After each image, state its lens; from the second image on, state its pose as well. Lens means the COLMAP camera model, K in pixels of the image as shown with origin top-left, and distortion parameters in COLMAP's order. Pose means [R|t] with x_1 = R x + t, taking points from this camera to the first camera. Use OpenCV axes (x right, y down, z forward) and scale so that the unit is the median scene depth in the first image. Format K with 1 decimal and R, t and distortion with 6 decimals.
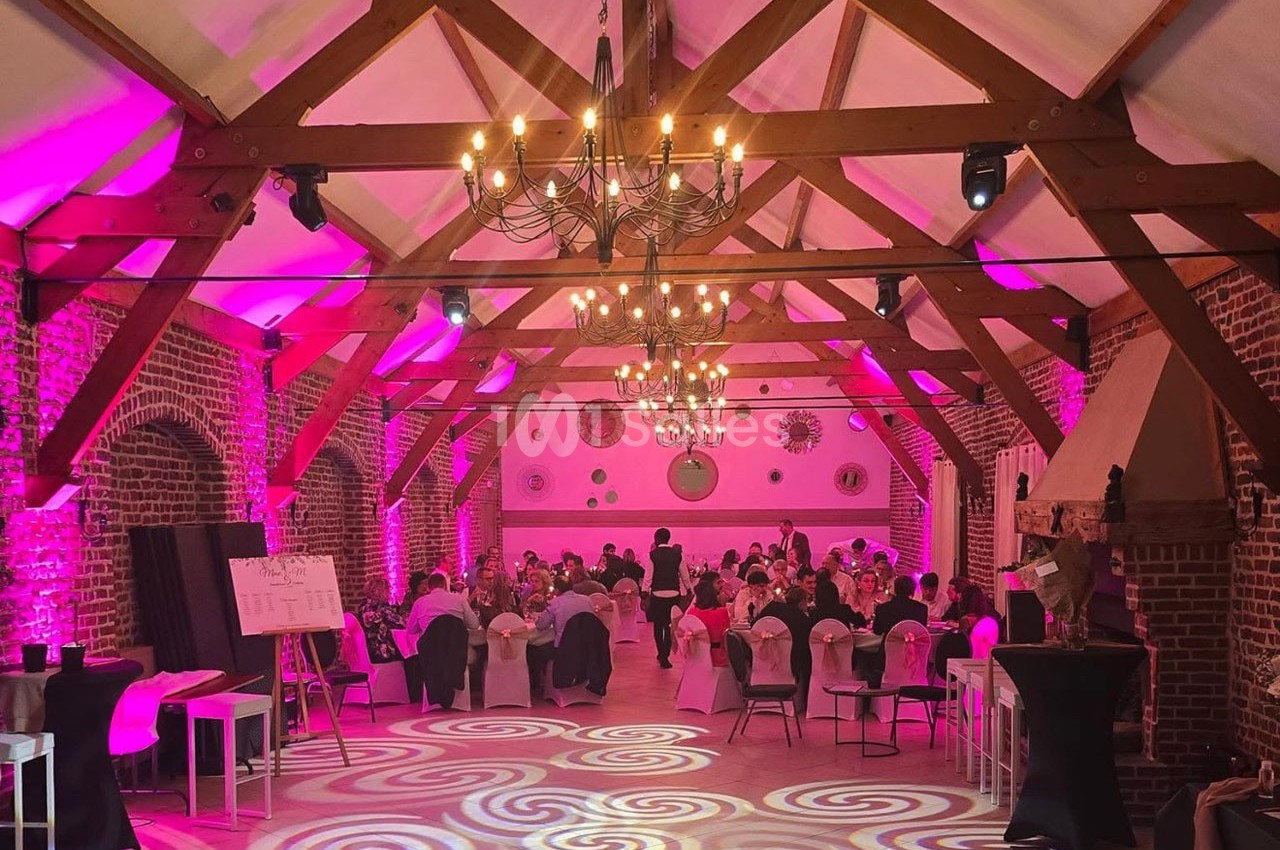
lens RADIAL K [[1307.8, 0, 615.6], [0, 1307.8, 543.9], [0, 0, 1]] dist [-0.054902, 0.000000]
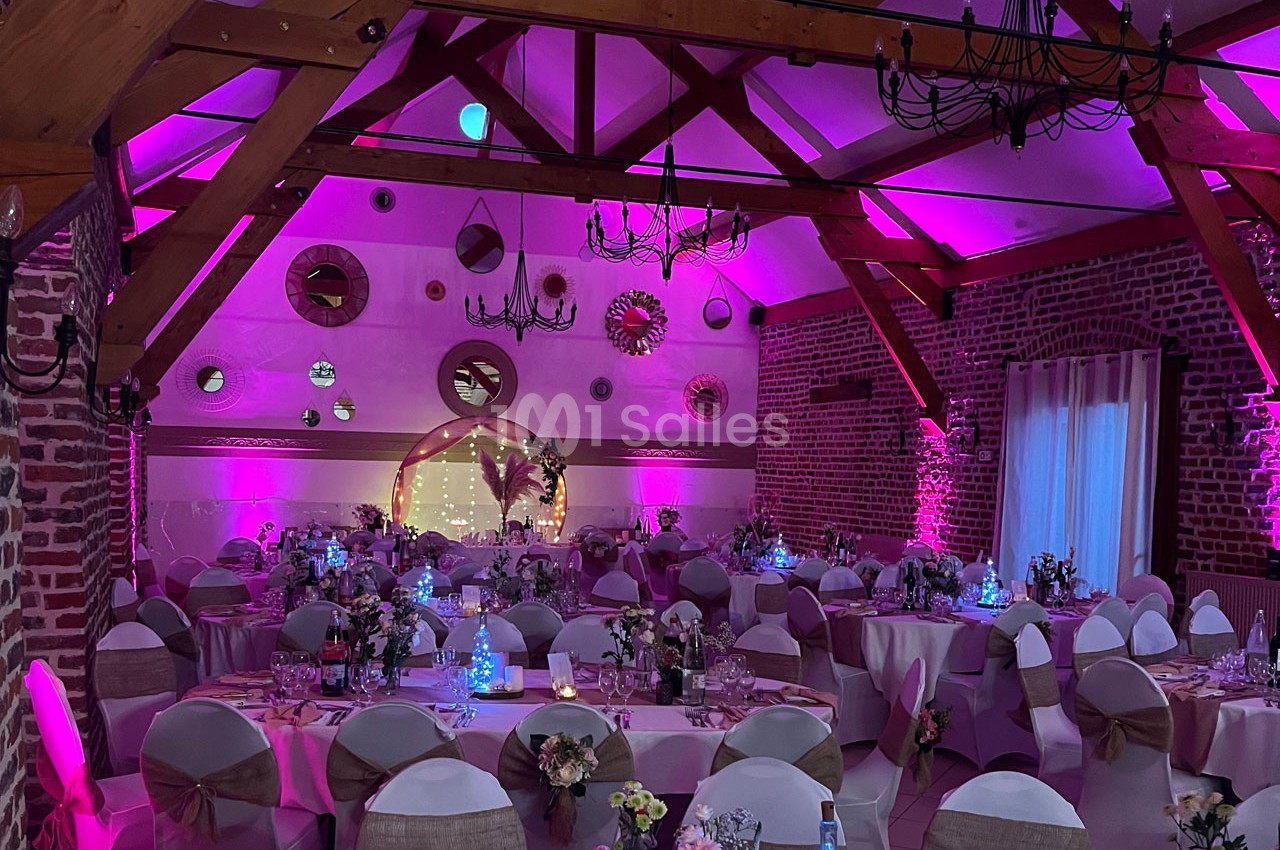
lens RADIAL K [[1301.7, 0, 637.6], [0, 1301.7, 516.7], [0, 0, 1]] dist [0.042666, 0.000000]
pose [[0.911811, 0.007701, 0.410538, -0.158490], [-0.015094, 0.999777, 0.014771, 0.003034], [-0.410333, -0.019665, 0.911724, 0.492785]]
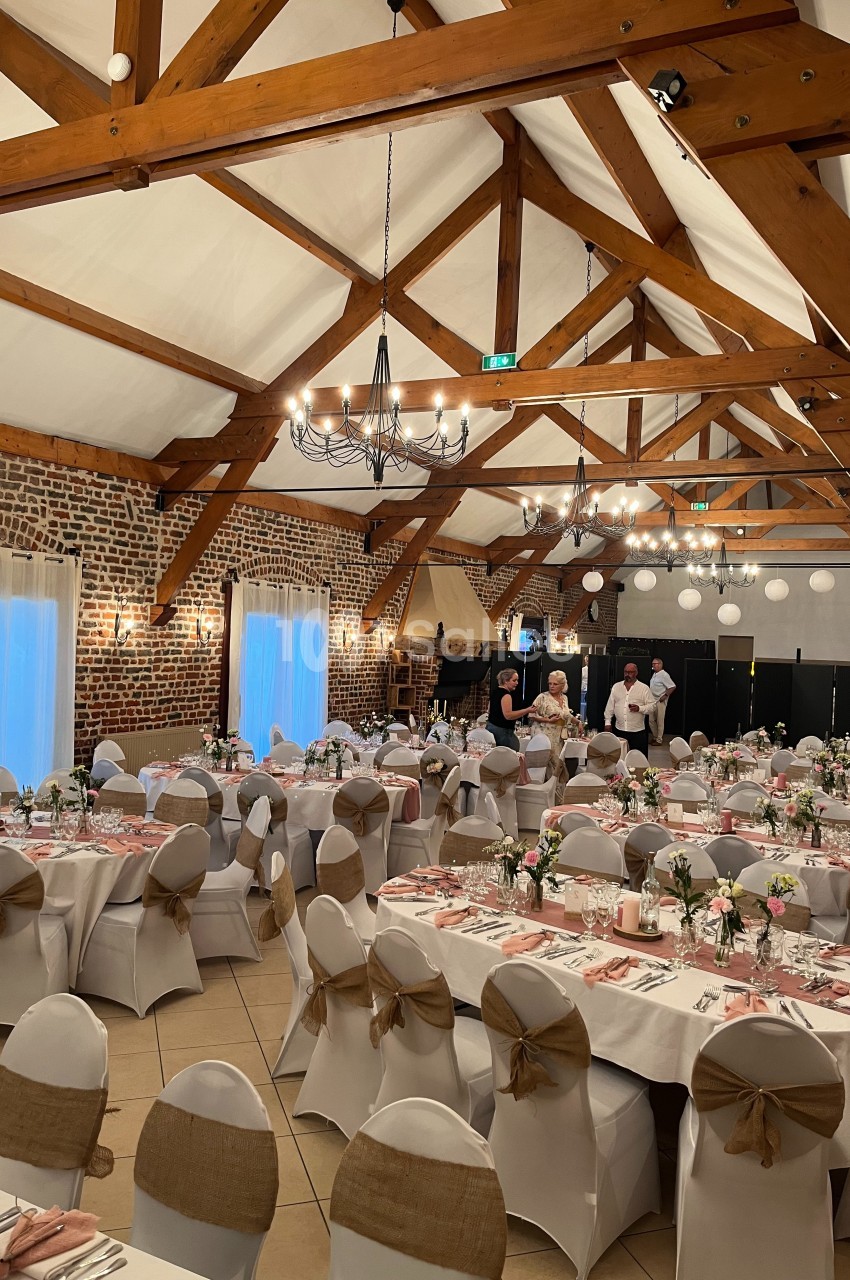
lens RADIAL K [[961.0, 0, 430.1], [0, 961.0, 643.9], [0, 0, 1]] dist [0.005592, 0.006636]
pose [[-0.925852, -0.035783, 0.376188, -0.088743], [-0.027233, 0.999236, 0.028022, -0.033470], [-0.376904, 0.015699, -0.926119, 1.209848]]
